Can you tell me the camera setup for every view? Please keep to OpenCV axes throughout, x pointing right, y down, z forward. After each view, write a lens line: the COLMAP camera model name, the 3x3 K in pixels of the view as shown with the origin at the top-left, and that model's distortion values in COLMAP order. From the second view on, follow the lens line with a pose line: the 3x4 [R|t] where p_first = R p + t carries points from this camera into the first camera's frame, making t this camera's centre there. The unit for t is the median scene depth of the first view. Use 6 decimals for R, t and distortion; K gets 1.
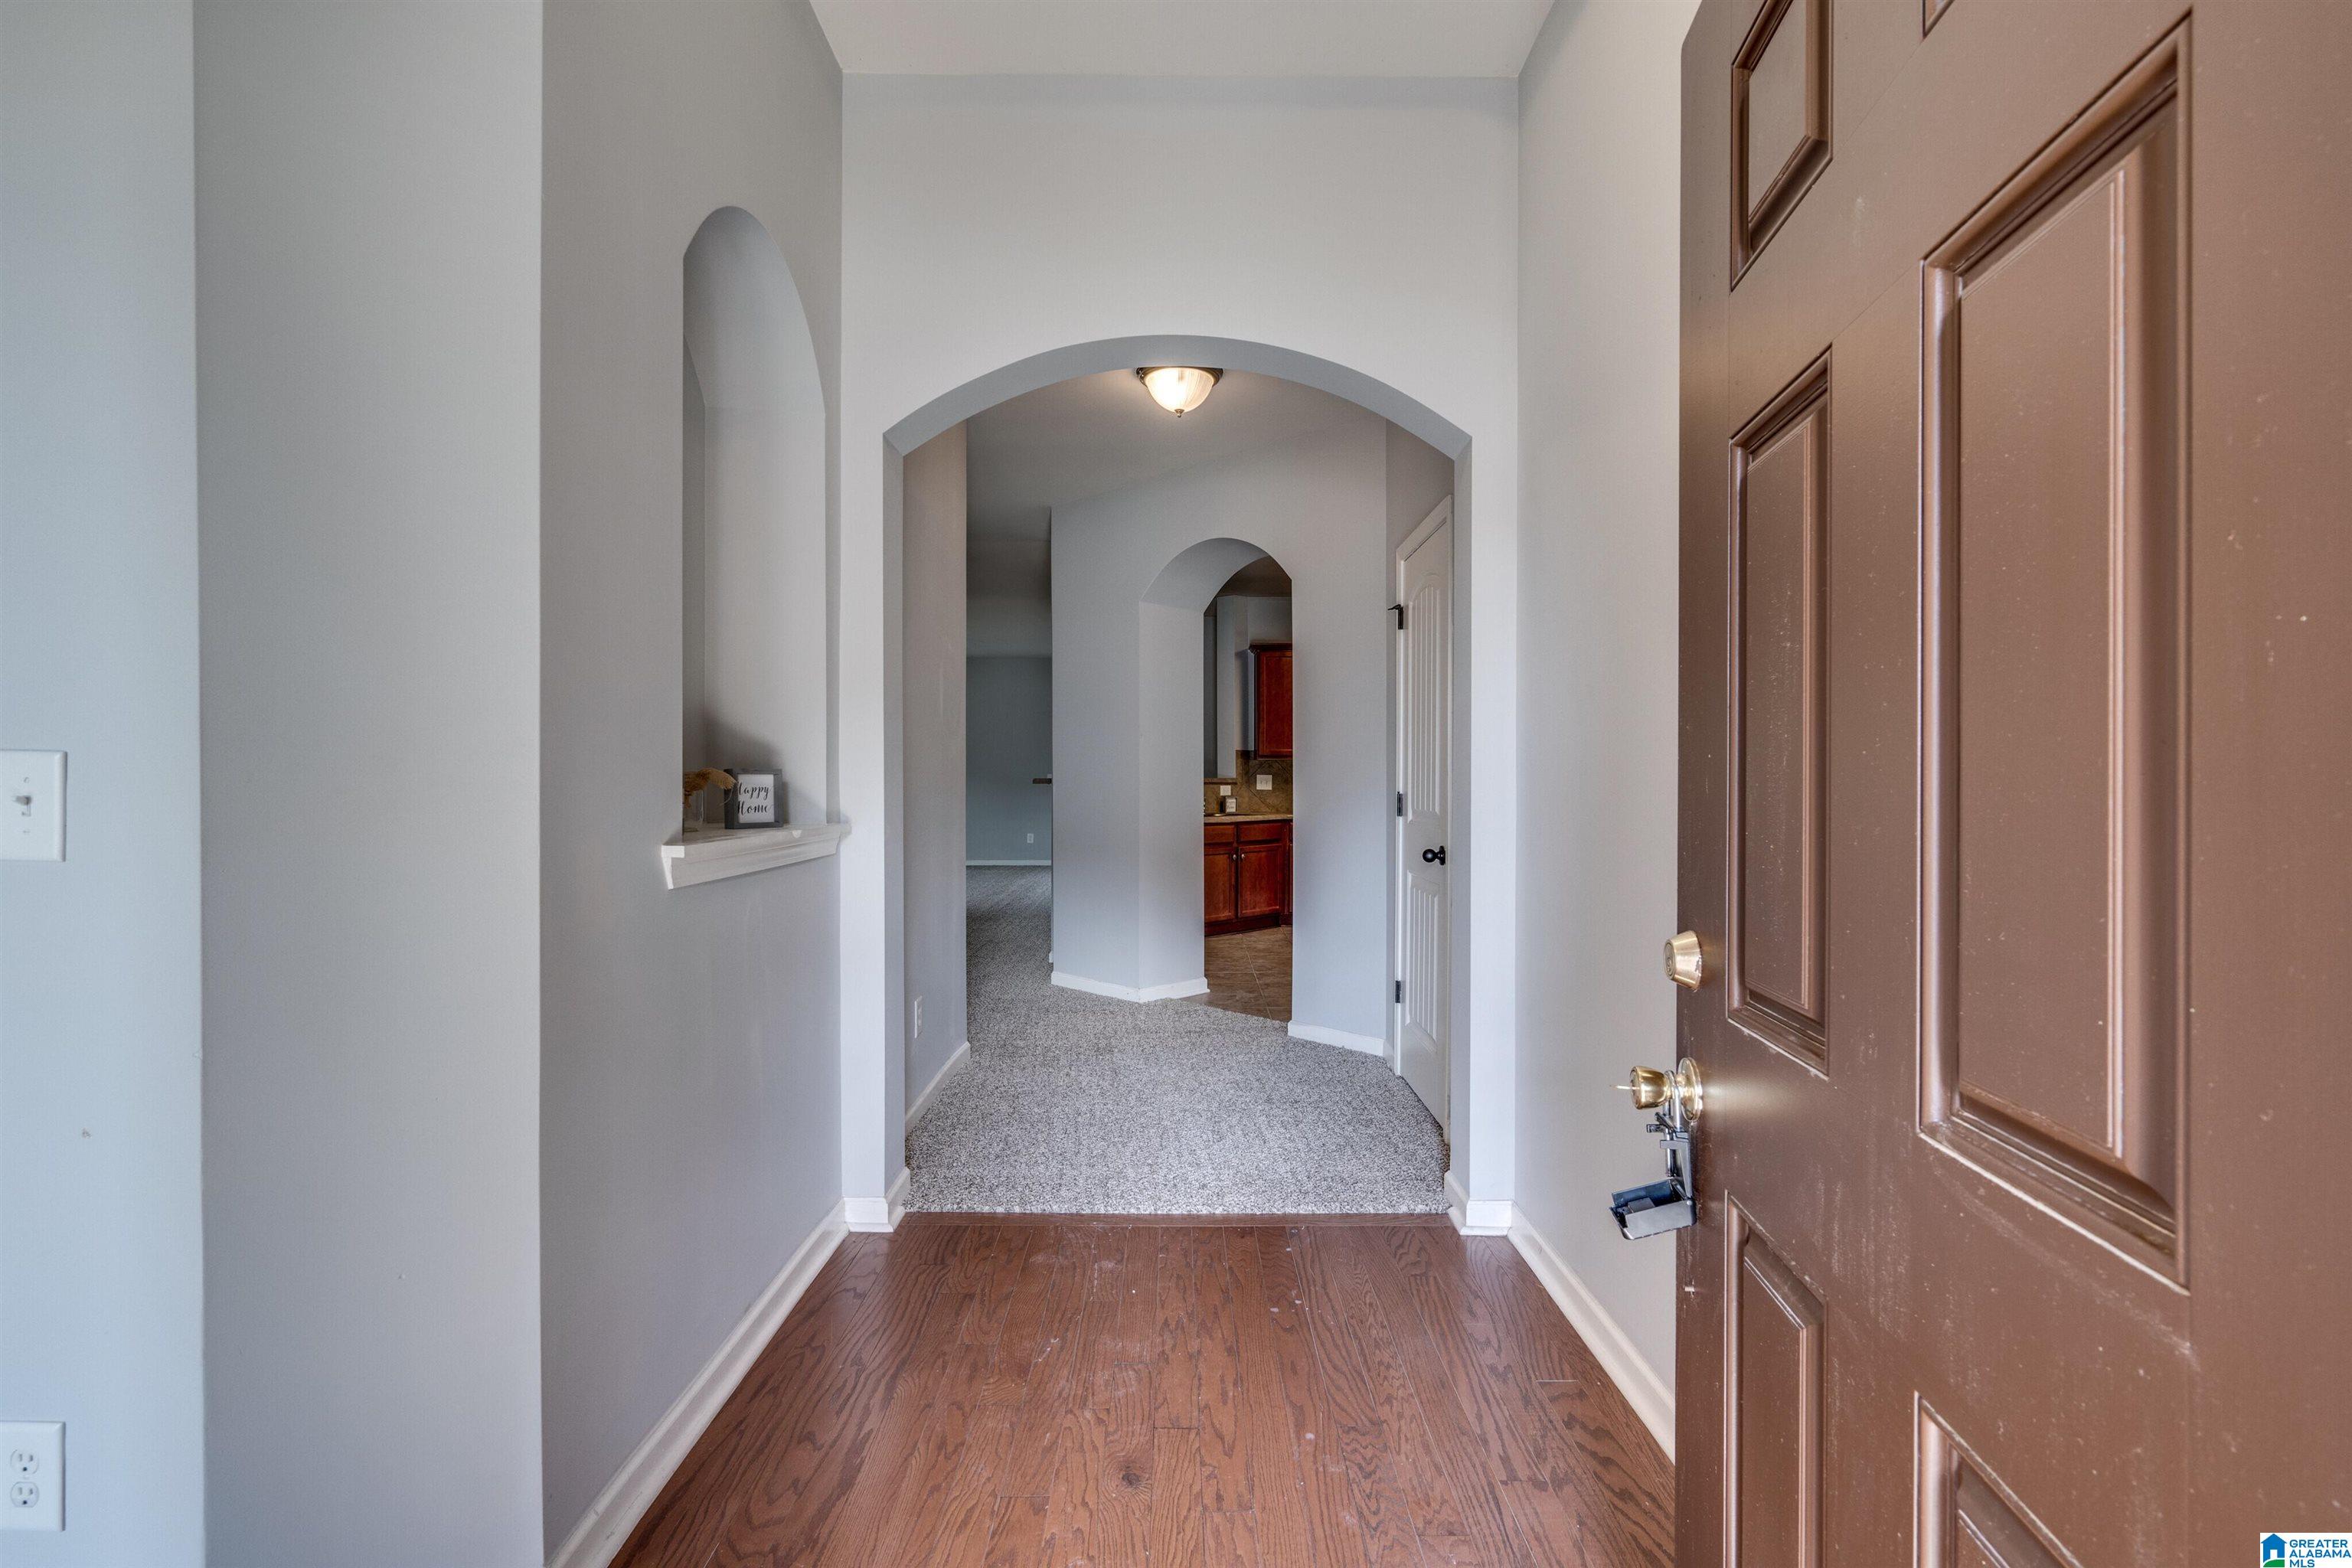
lens RADIAL K [[1068.5, 0, 1171.9], [0, 1068.5, 782.3], [0, 0, 1]] dist [-0.002072, 0.000085]
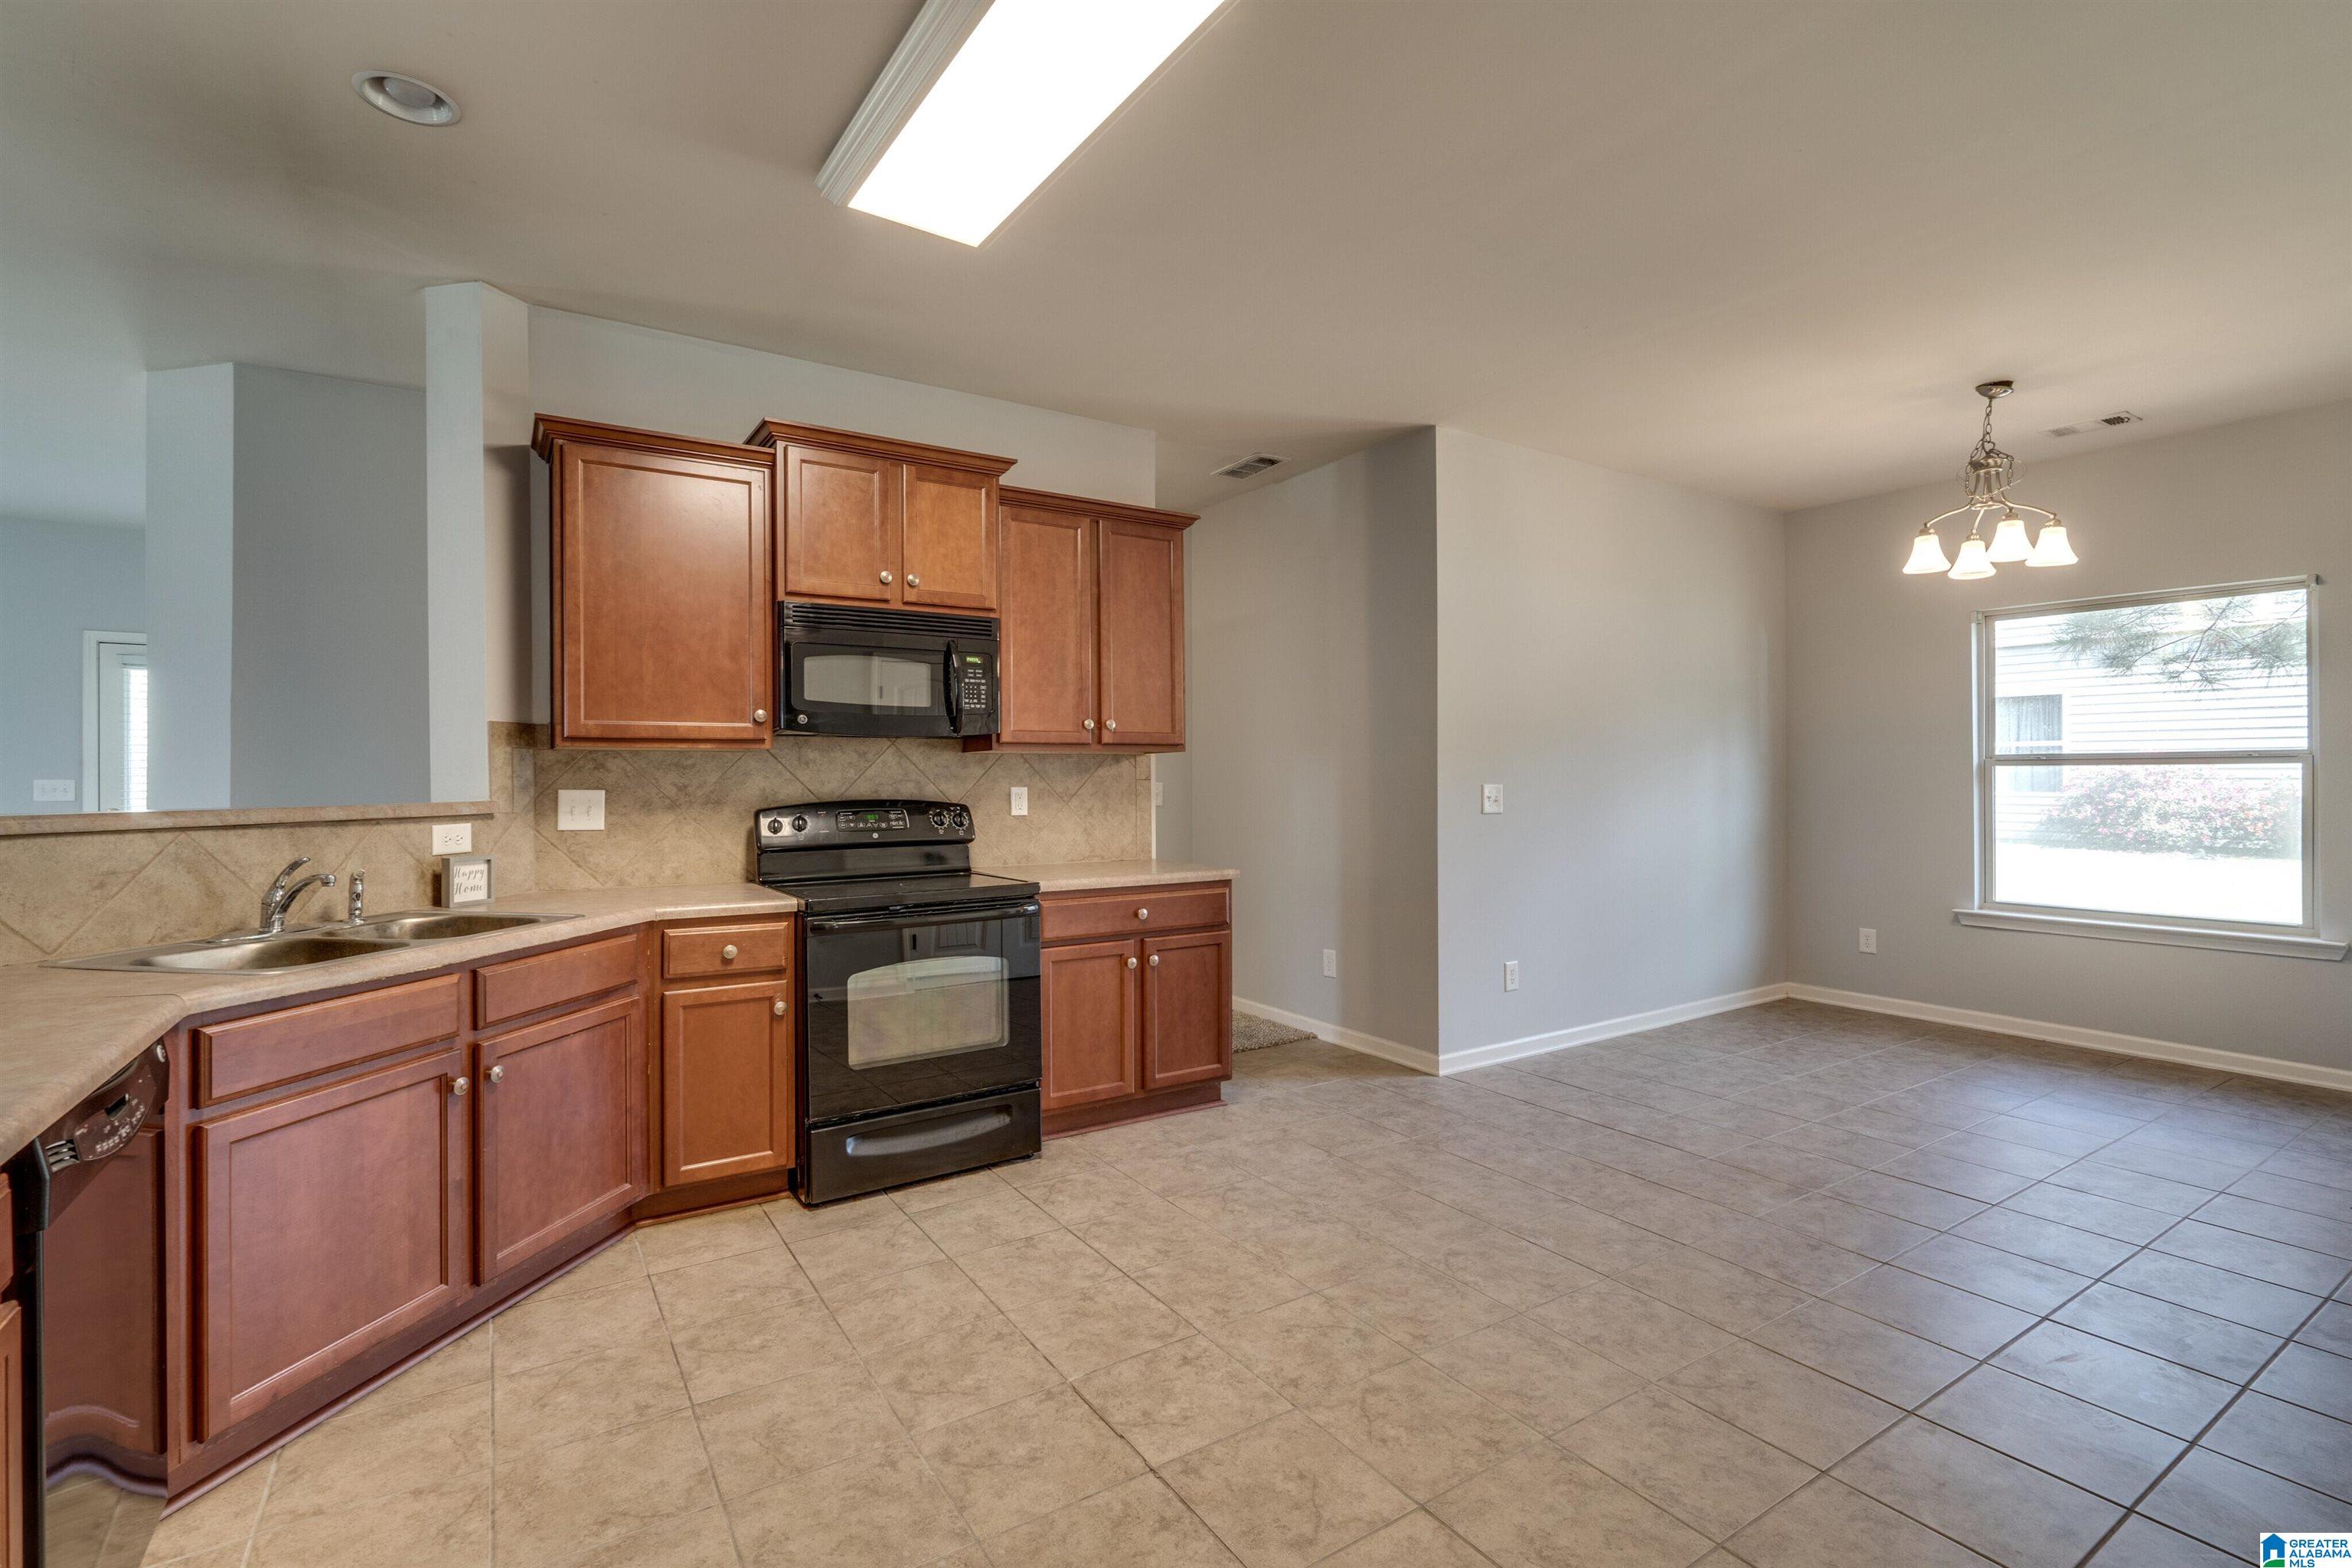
lens RADIAL K [[1068.5, 0, 1171.9], [0, 1068.5, 782.3], [0, 0, 1]] dist [-0.002072, 0.000085]
pose [[0.840420, -0.009652, 0.541850, 0.058684], [0.006841, 0.999951, 0.007202, -0.010872], [-0.541893, -0.002346, 0.840444, 0.597624]]
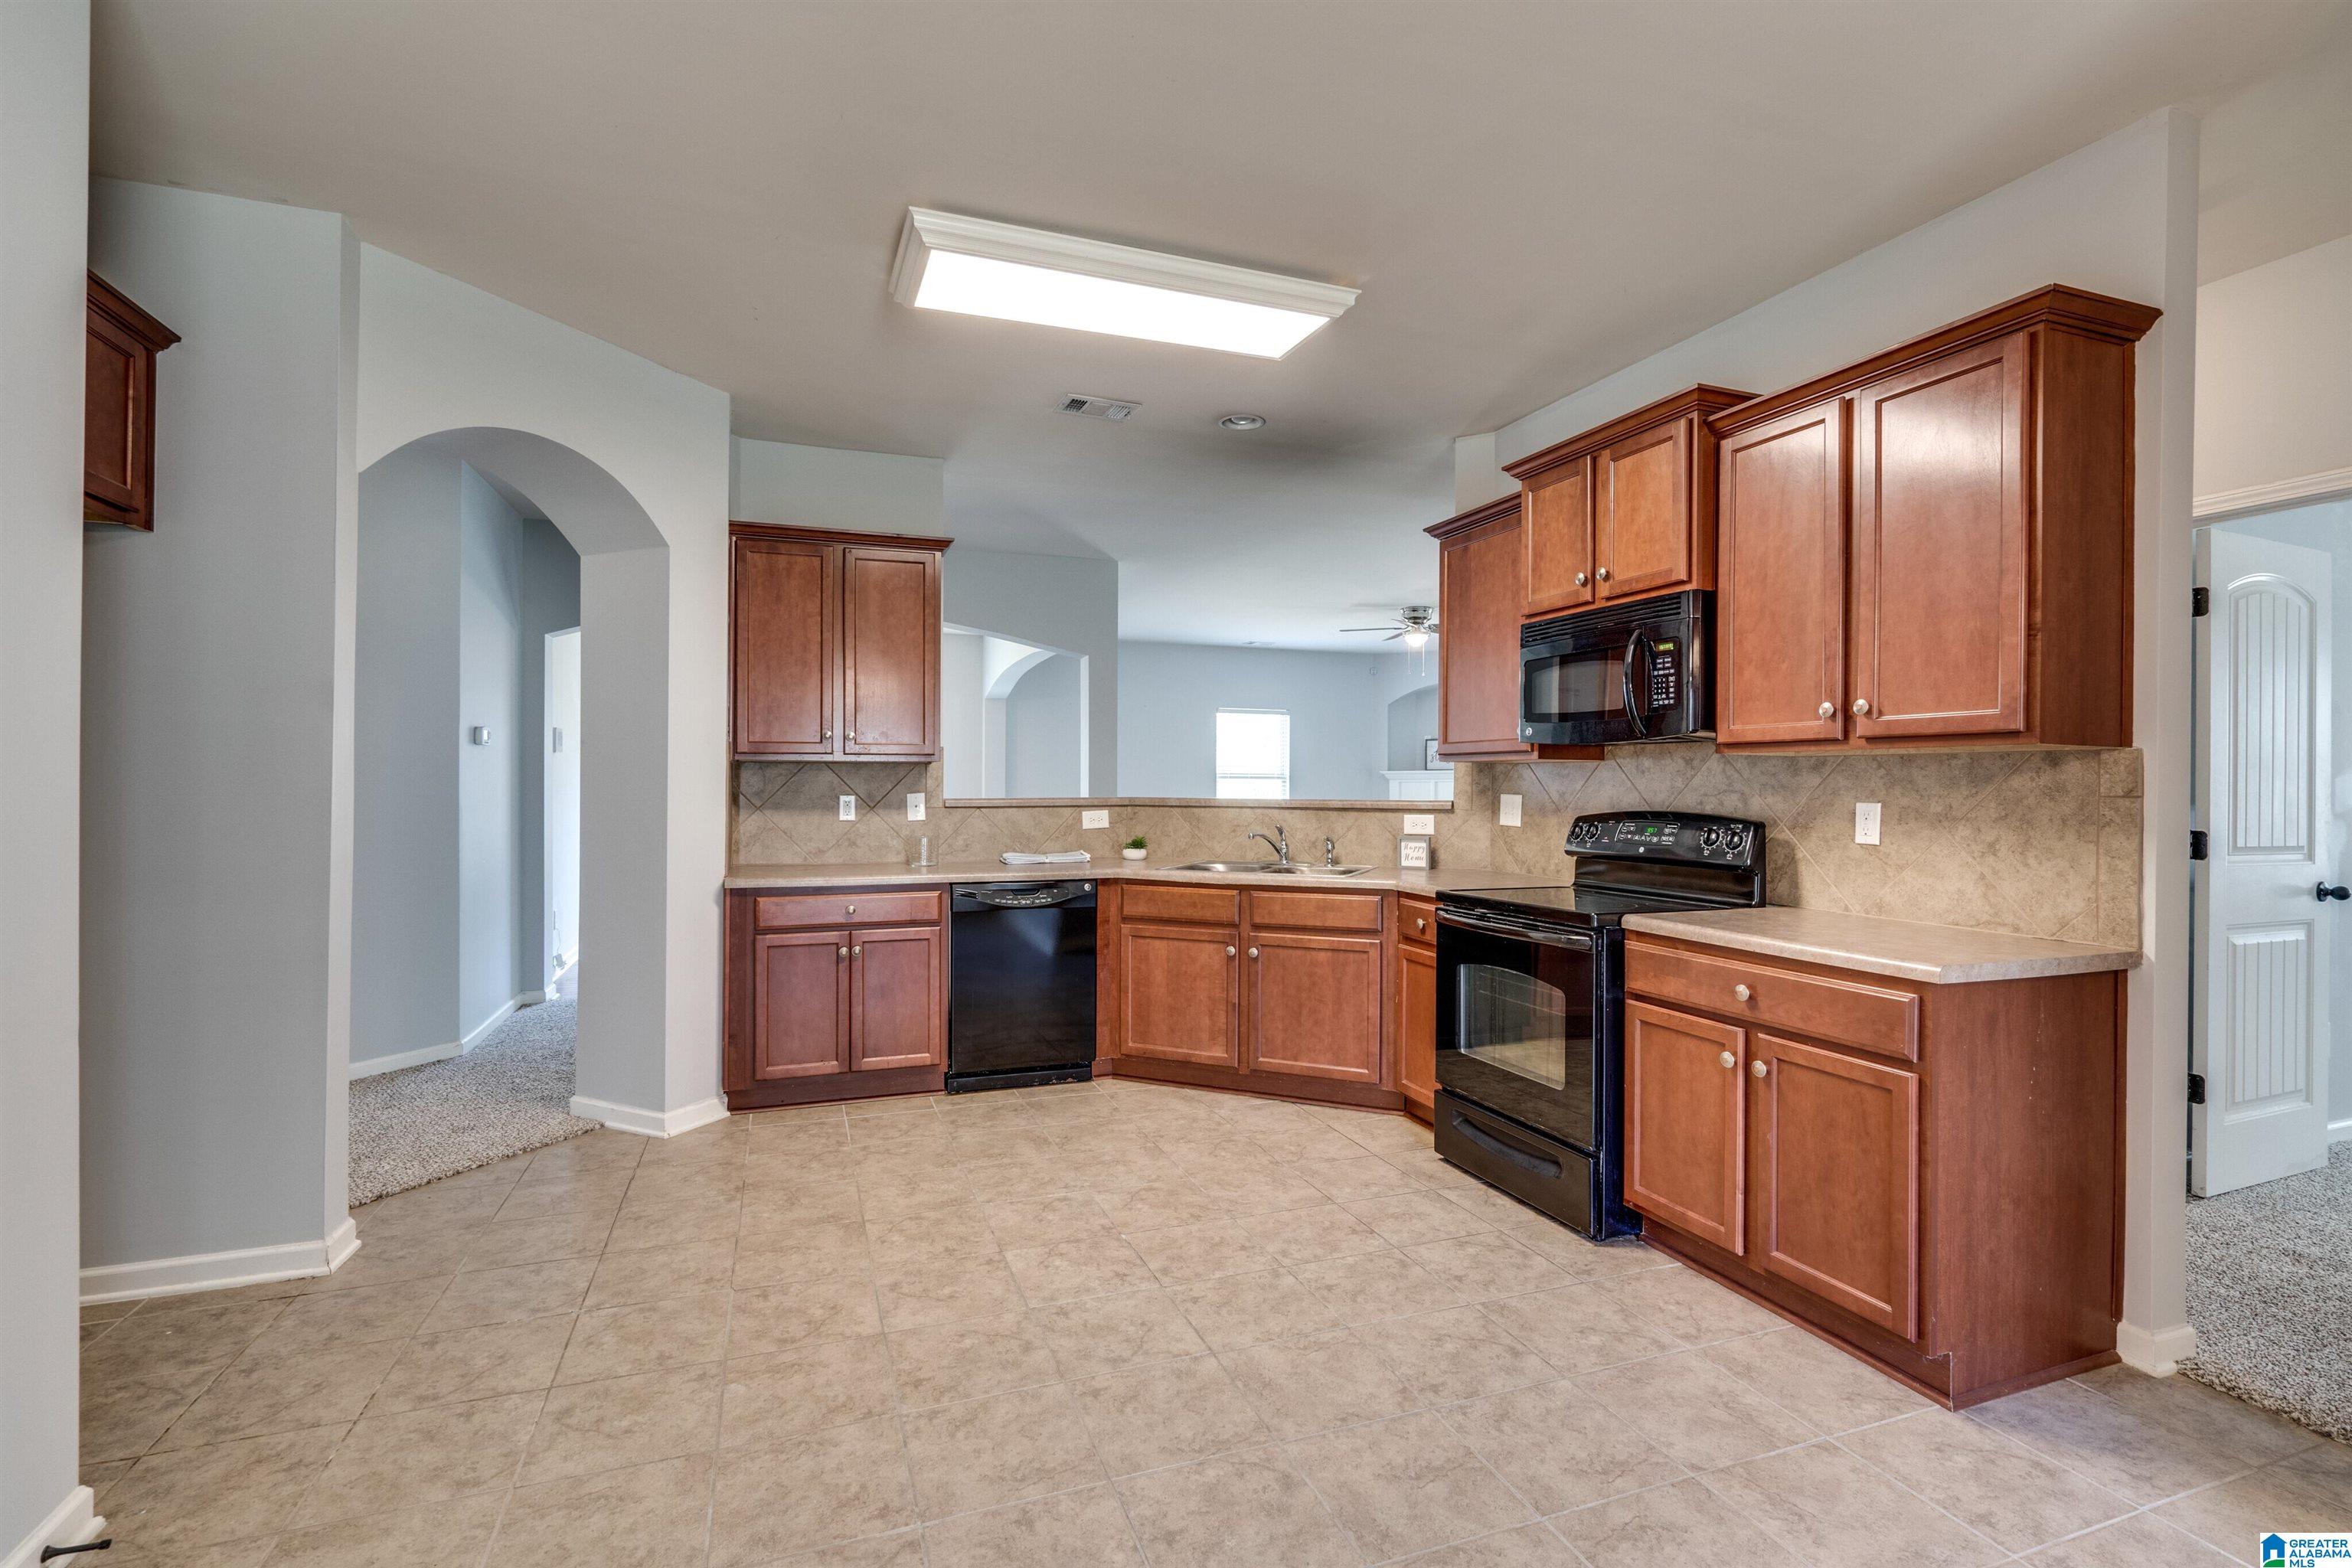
lens RADIAL K [[1068.5, 0, 1171.9], [0, 1068.5, 782.3], [0, 0, 1]] dist [-0.002072, 0.000085]
pose [[0.341055, -0.000987, -0.940043, 0.477805], [-0.003765, 0.999990, -0.002416, -0.010601], [0.940036, 0.004364, 0.341048, 0.715703]]
